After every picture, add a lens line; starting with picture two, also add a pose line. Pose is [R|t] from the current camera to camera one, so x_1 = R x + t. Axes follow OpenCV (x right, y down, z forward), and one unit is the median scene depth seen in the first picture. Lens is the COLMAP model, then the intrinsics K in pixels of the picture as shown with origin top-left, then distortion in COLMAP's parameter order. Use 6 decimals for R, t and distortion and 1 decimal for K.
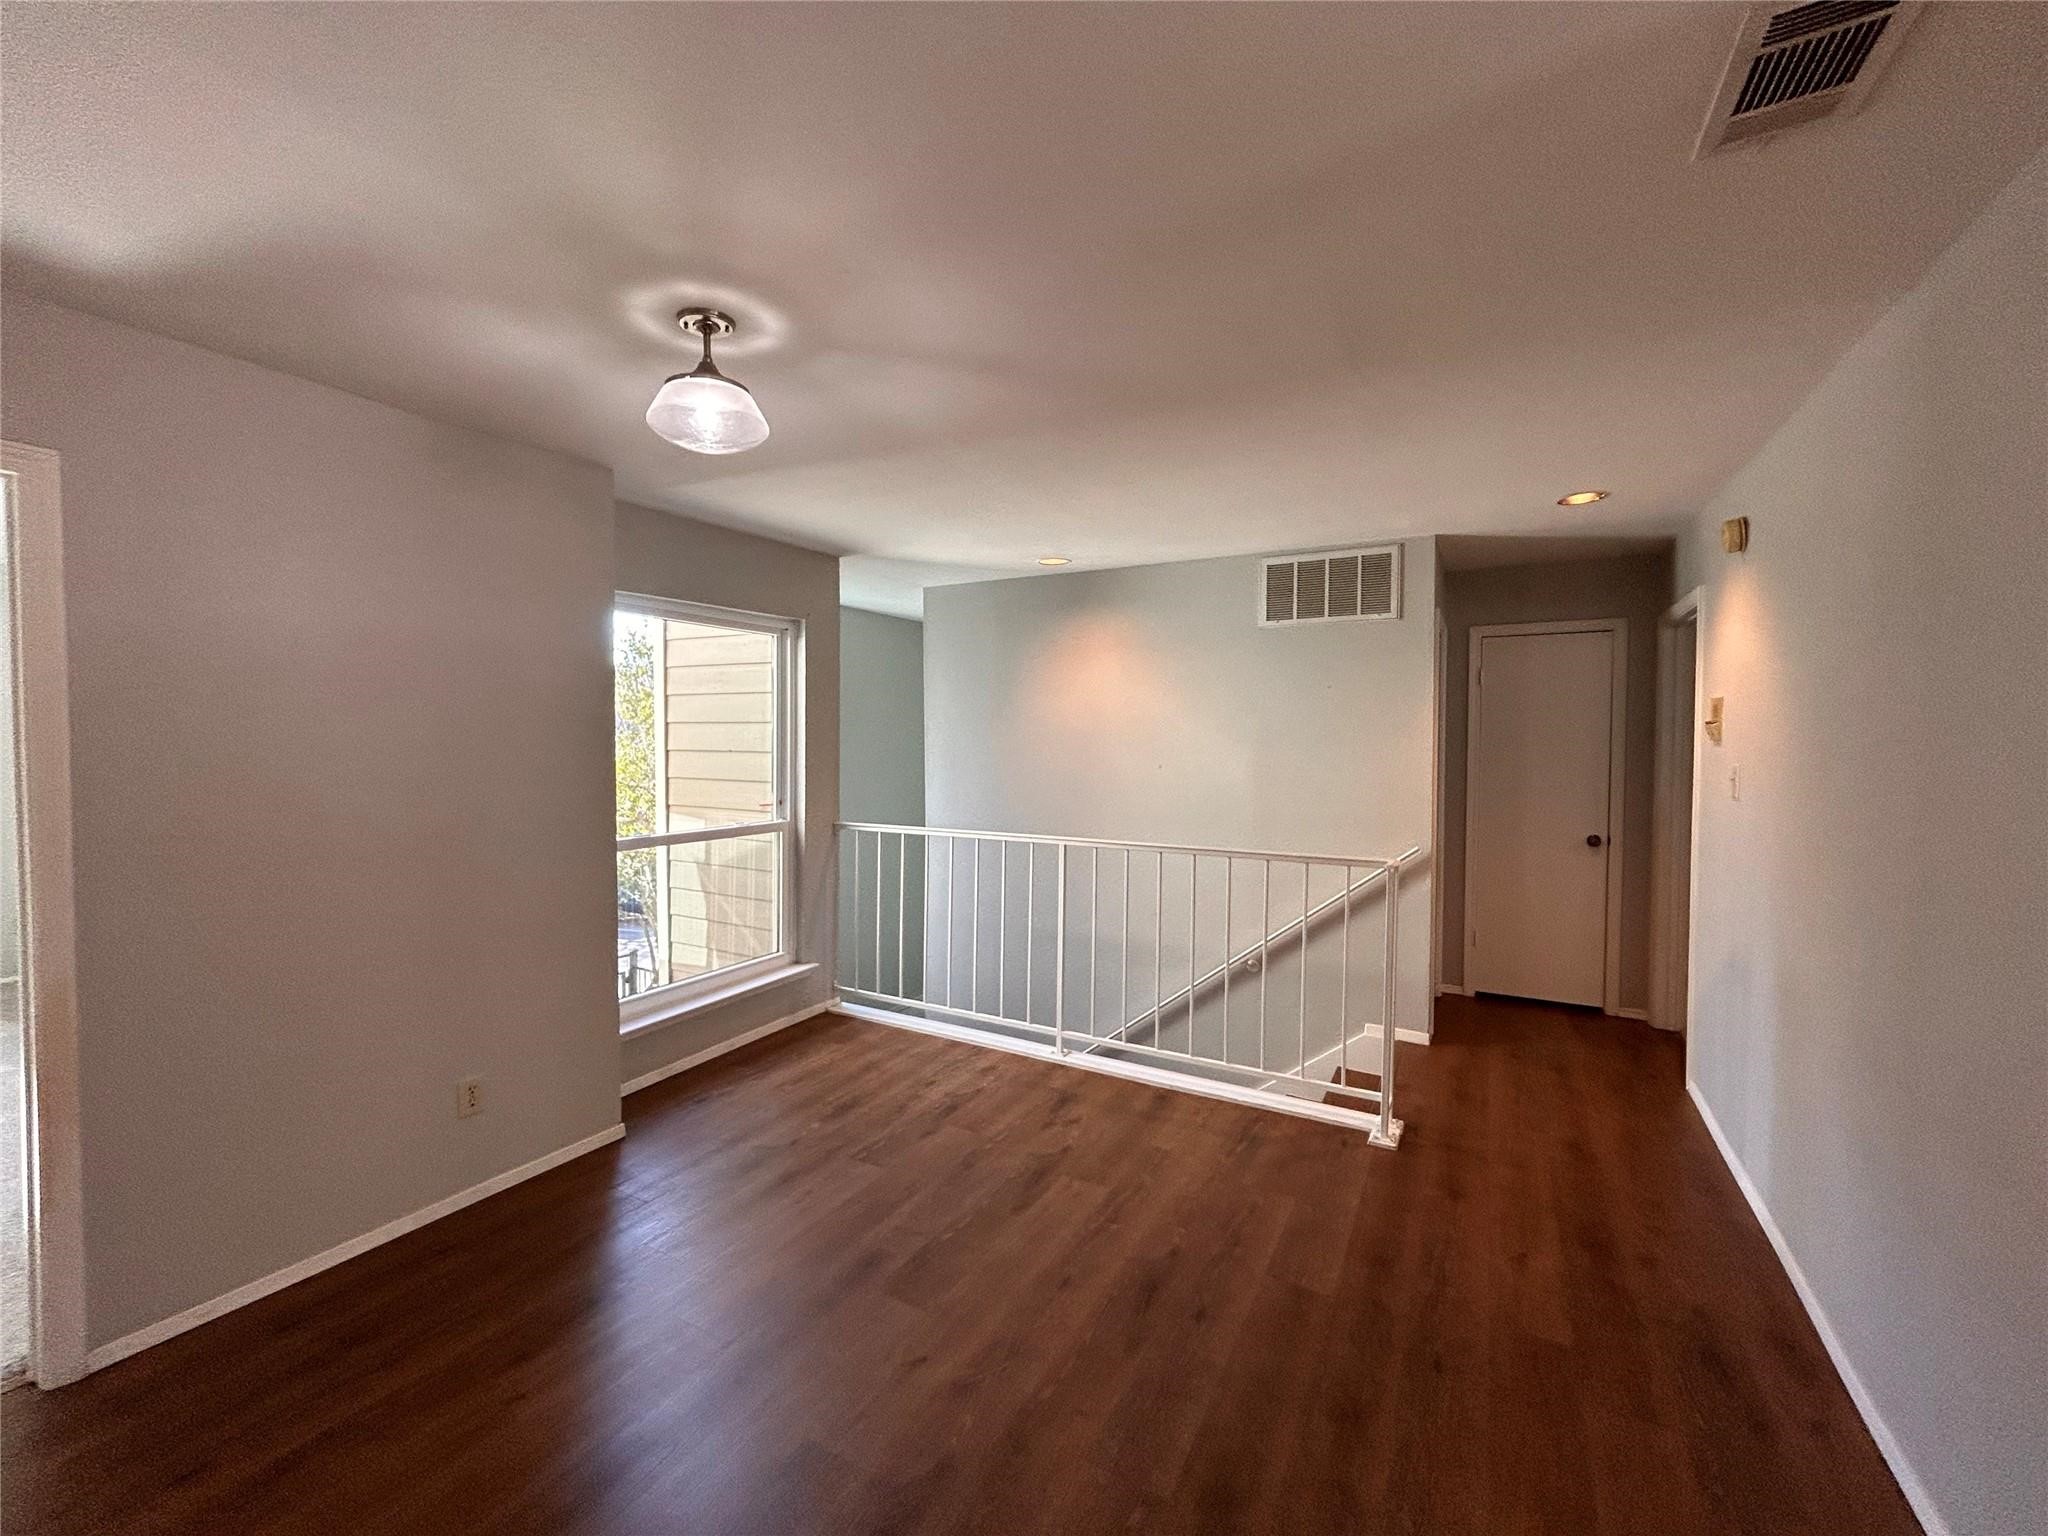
lens RADIAL K [[828.6, 0, 1017.6], [0, 828.6, 768.9], [0, 0, 1]] dist [0.000419, 0.000010]
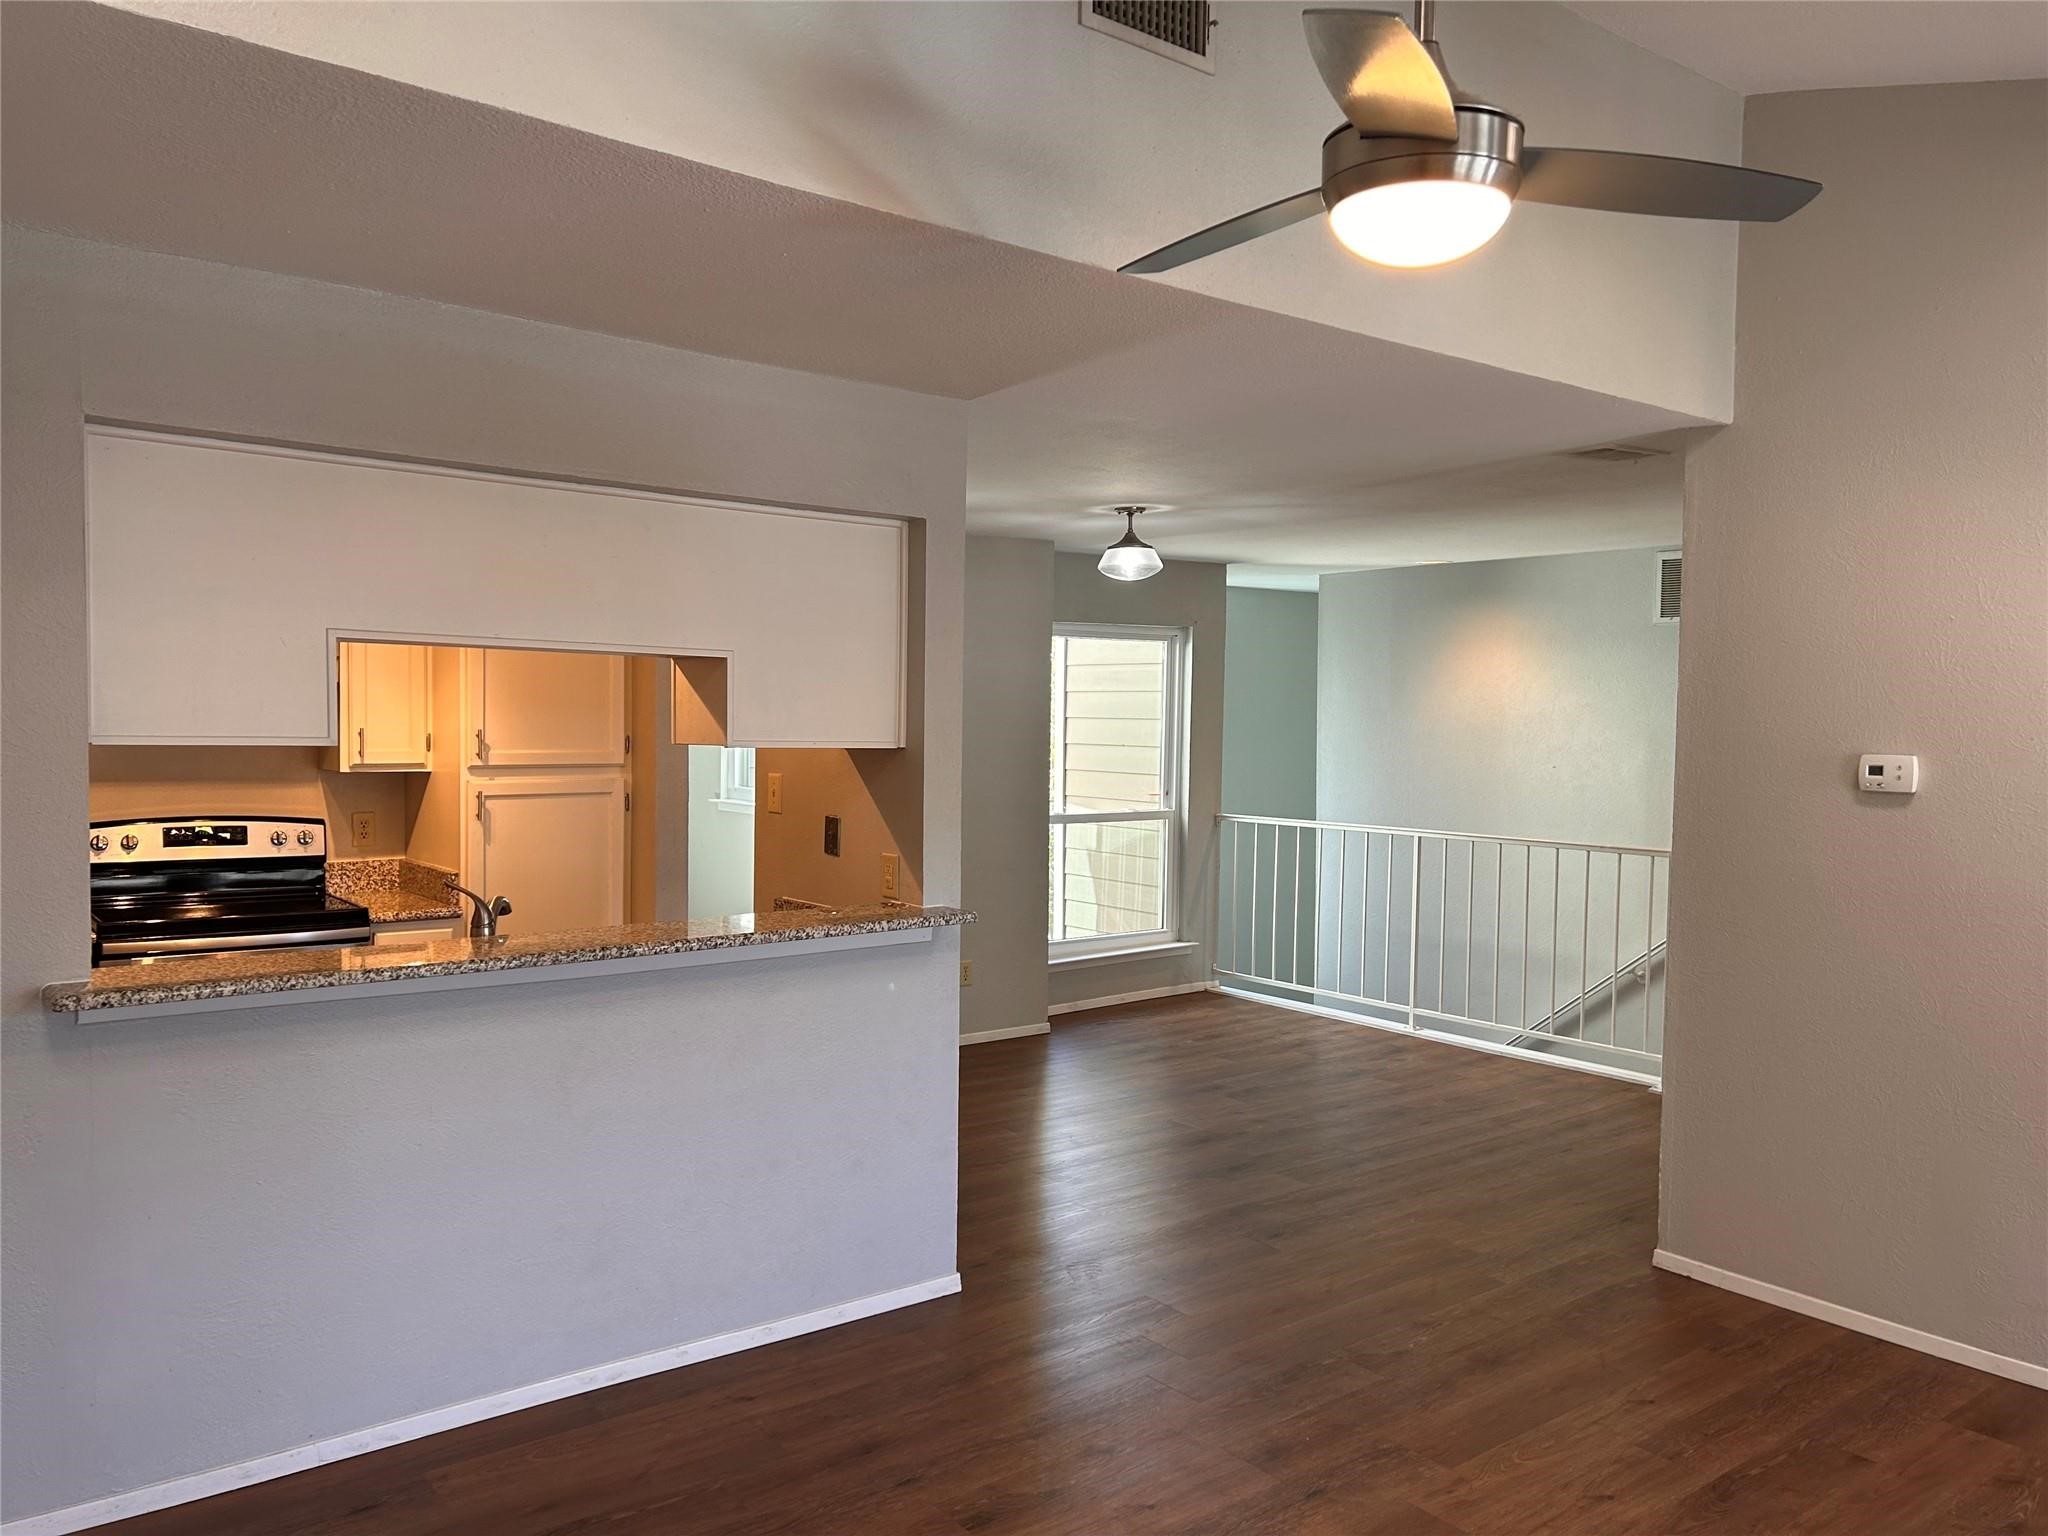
lens RADIAL K [[1531.8, 0, 1011.2], [0, 1531.8, 785.6], [0, 0, 1]] dist [0.106848, -0.141128]
pose [[0.926844, 0.022530, -0.374770, 0.300825], [-0.017960, 0.999716, 0.015682, 0.002220], [0.375017, -0.007804, 0.926985, -1.020247]]
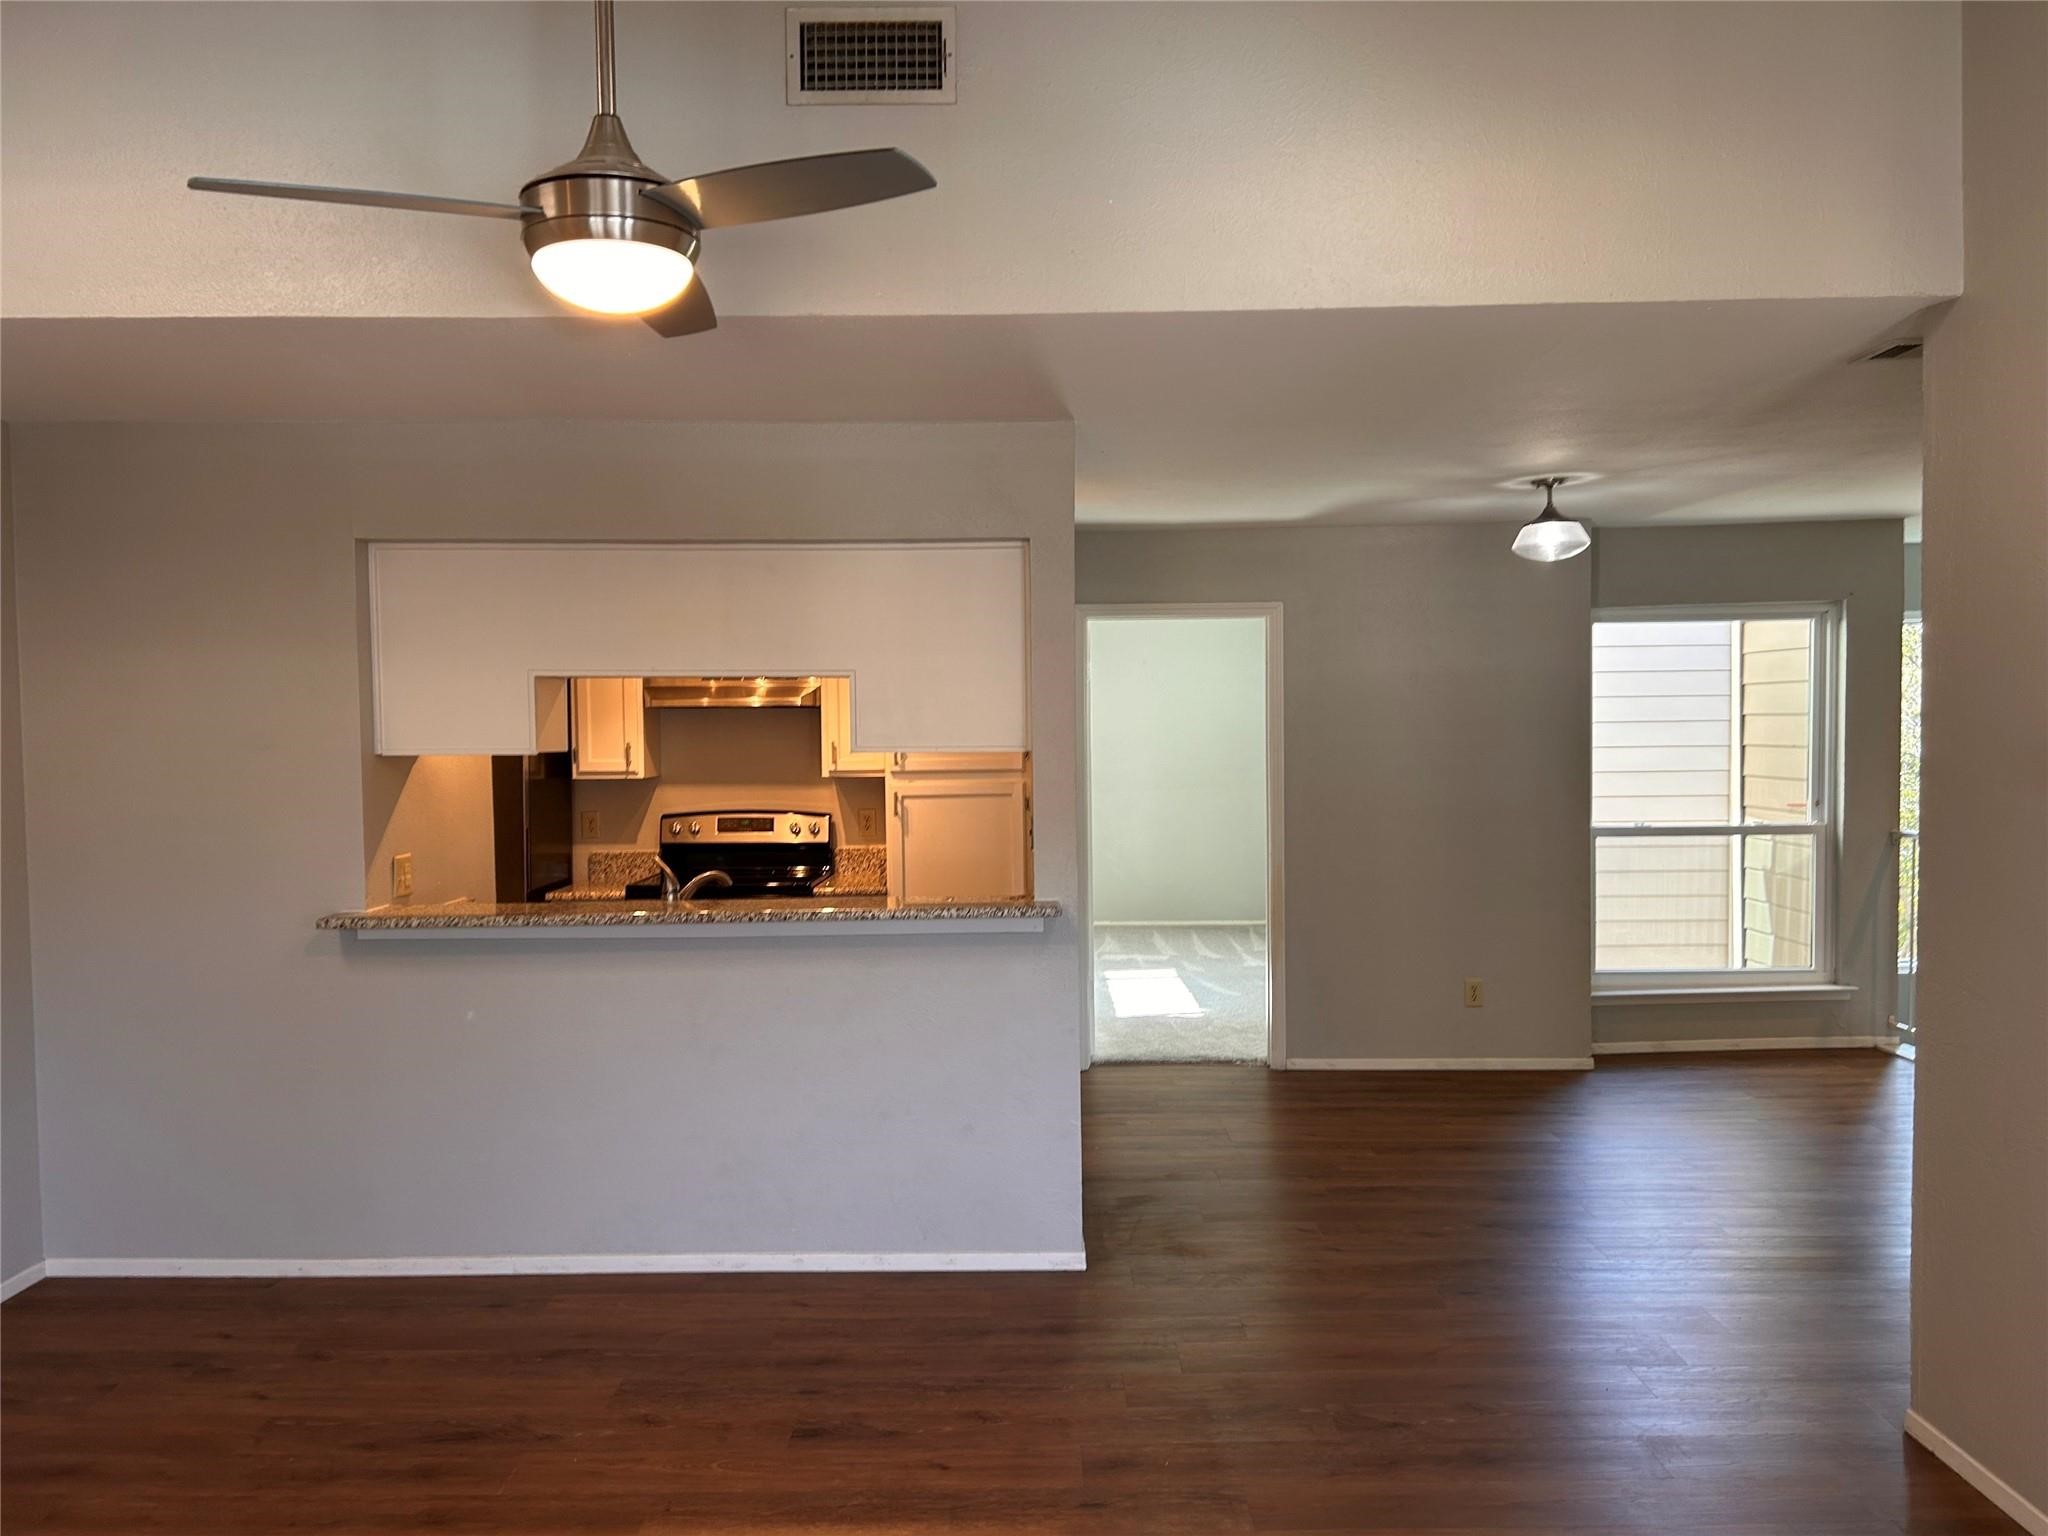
lens RADIAL K [[1531.8, 0, 1011.2], [0, 1531.8, 785.6], [0, 0, 1]] dist [0.106848, -0.141128]
pose [[0.490226, 0.022283, -0.871311, 0.814251], [-0.010662, 0.999752, 0.019569, -0.002903], [0.871530, -0.000303, 0.490342, -0.641799]]
